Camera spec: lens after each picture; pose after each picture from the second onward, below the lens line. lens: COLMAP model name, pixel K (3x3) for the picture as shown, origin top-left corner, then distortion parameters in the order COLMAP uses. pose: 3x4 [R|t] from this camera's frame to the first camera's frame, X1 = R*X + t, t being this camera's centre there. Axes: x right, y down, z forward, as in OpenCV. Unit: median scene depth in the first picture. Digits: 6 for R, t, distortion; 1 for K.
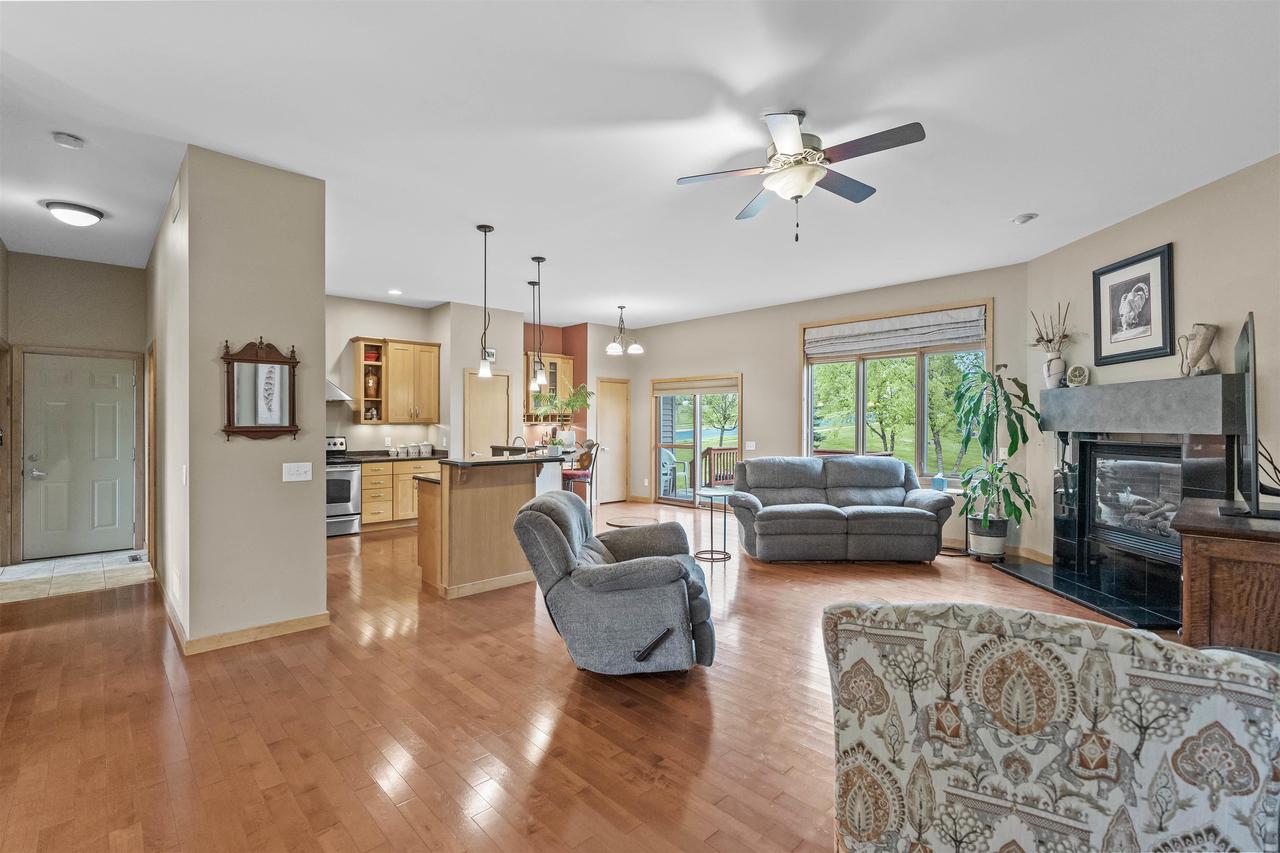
lens RADIAL K [[580.5, 0, 642.7], [0, 580.5, 419.3], [0, 0, 1]] dist [-0.004806, 0.001694]
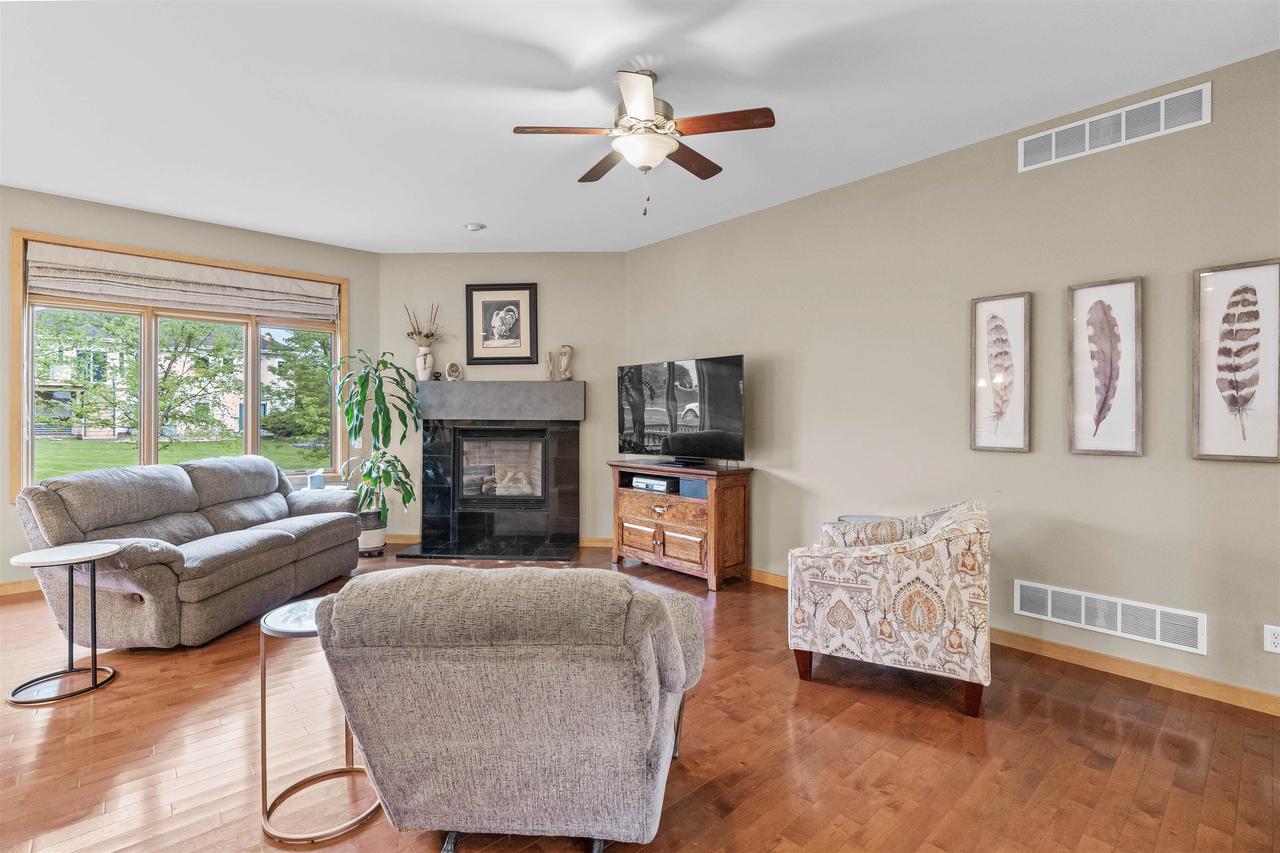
lens RADIAL K [[580.5, 0, 643.9], [0, 580.5, 418.9], [0, 0, 1]] dist [-0.004806, 0.001694]
pose [[0.014182, -0.006524, 0.999878, -0.419649], [-0.009806, 0.999930, 0.006663, 0.009027], [-0.999851, -0.009900, 0.014117, 0.624787]]
